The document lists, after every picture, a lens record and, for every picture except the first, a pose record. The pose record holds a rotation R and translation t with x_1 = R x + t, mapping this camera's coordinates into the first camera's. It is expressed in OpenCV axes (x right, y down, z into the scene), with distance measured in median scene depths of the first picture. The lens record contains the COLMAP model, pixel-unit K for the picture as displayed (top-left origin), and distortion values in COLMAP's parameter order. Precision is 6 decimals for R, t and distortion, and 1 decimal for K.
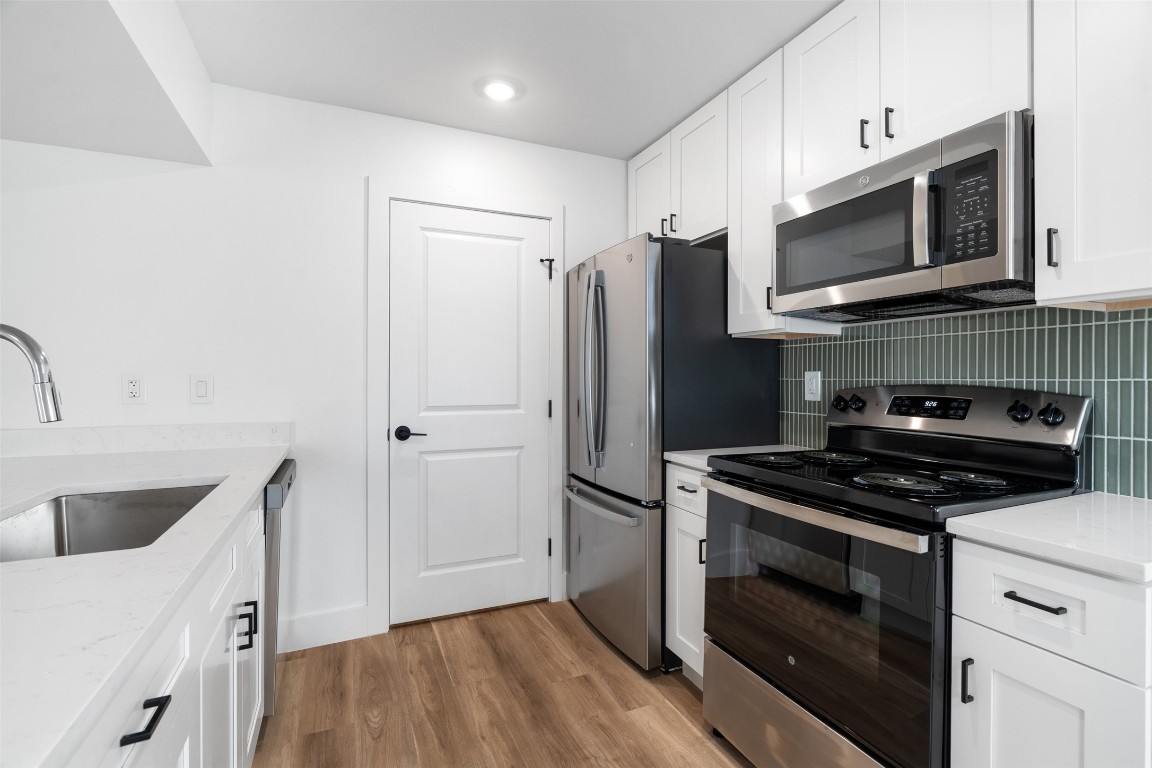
lens RADIAL K [[515.5, 0, 582.1], [0, 515.5, 383.4], [0, 0, 1]] dist [-0.005361, 0.000566]
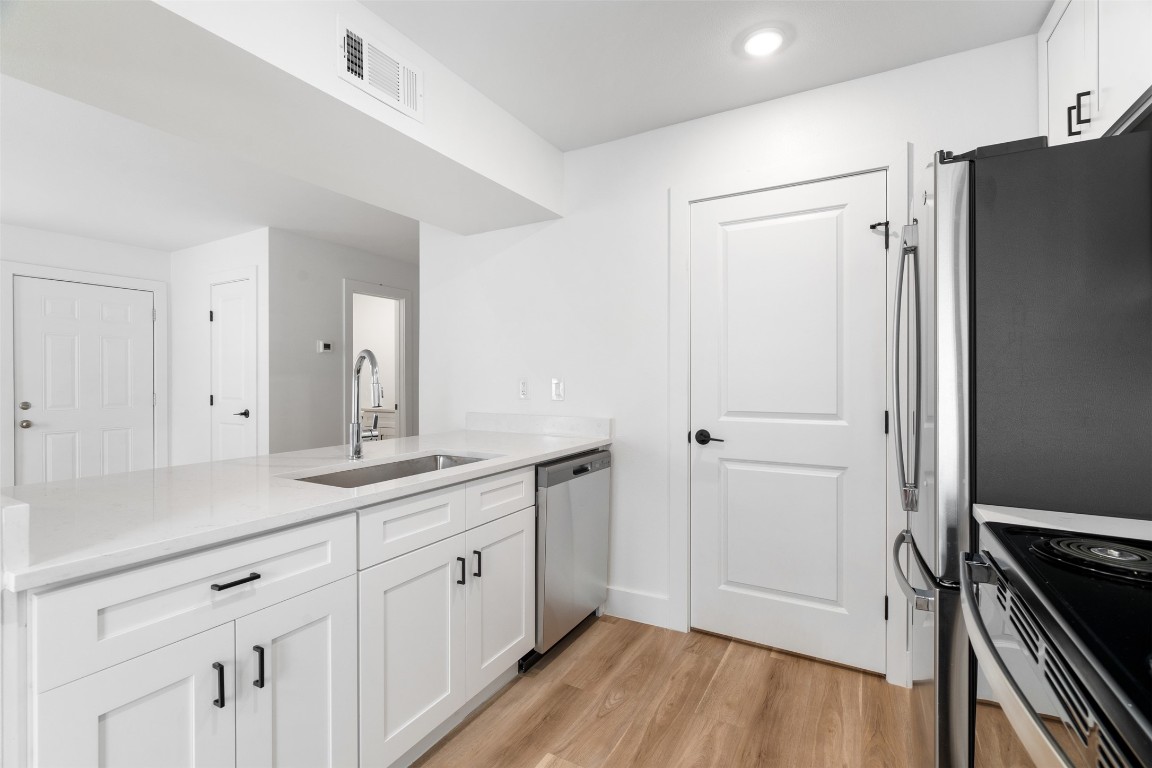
lens RADIAL K [[515.5, 0, 582.1], [0, 515.5, 383.4], [0, 0, 1]] dist [-0.005361, 0.000566]
pose [[0.599213, 0.004897, -0.800574, 0.324419], [-0.008616, 0.999963, -0.000332, -0.003762], [0.800543, 0.007097, 0.599233, 0.240661]]
